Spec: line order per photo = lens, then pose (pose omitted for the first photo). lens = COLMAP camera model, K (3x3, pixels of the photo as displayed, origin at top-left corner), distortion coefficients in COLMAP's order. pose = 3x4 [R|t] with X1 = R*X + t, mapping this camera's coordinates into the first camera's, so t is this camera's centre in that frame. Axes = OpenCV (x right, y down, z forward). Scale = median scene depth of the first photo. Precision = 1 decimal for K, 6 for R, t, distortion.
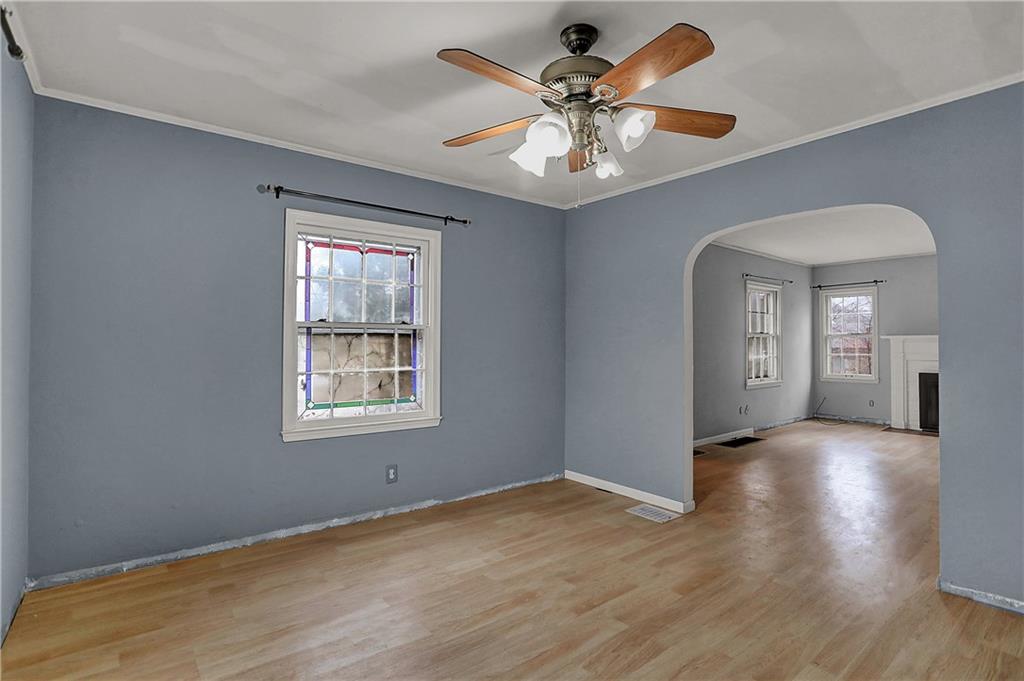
lens RADIAL K [[499.2, 0, 517.8], [0, 499.2, 340.3], [0, 0, 1]] dist [-0.070939, 0.031523]
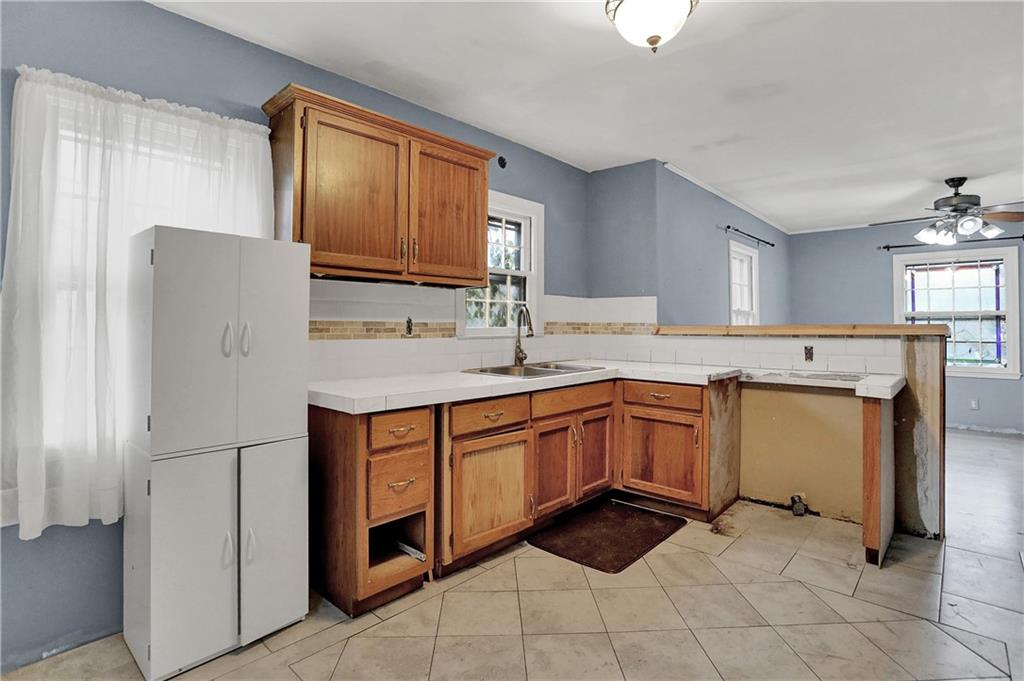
lens RADIAL K [[506.3, 0, 515.5], [0, 506.3, 316.2], [0, 0, 1]] dist [-0.074112, 0.031807]
pose [[0.169658, -0.024327, -0.985203, 1.028727], [0.006042, 0.999702, -0.023644, 0.007826], [0.985485, -0.001941, 0.169754, -0.714342]]
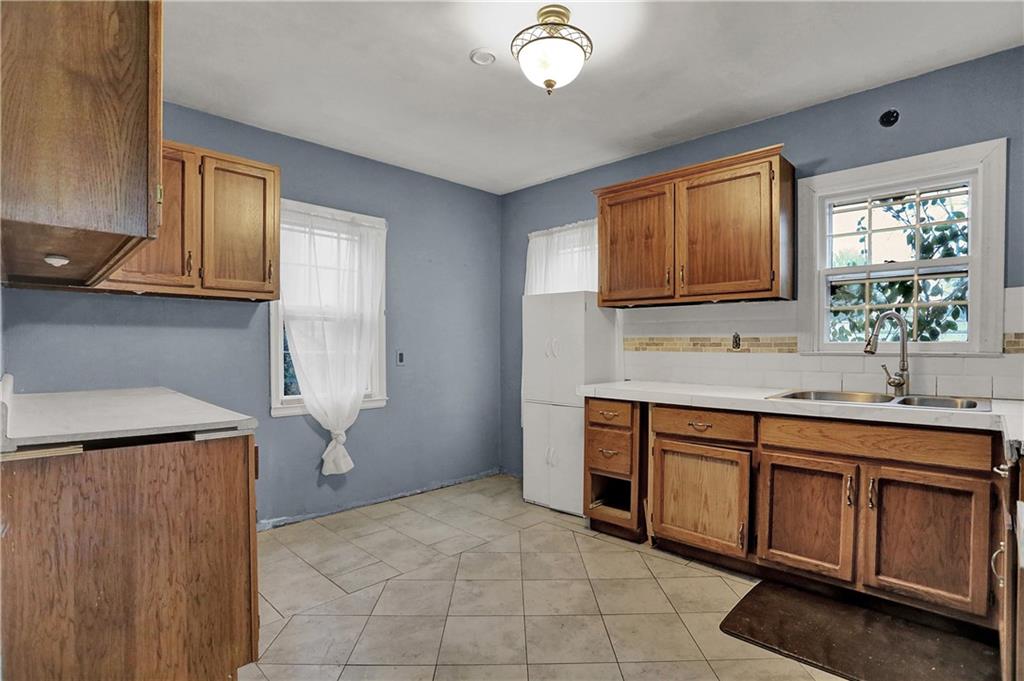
lens RADIAL K [[507.4, 0, 515.0], [0, 507.4, 355.8], [0, 0, 1]] dist [-0.079934, 0.034427]
pose [[-0.991645, -0.001508, -0.128986, 0.694463], [-0.002881, 0.999941, 0.010457, 0.021046], [0.128963, 0.010741, -0.991591, 0.042303]]
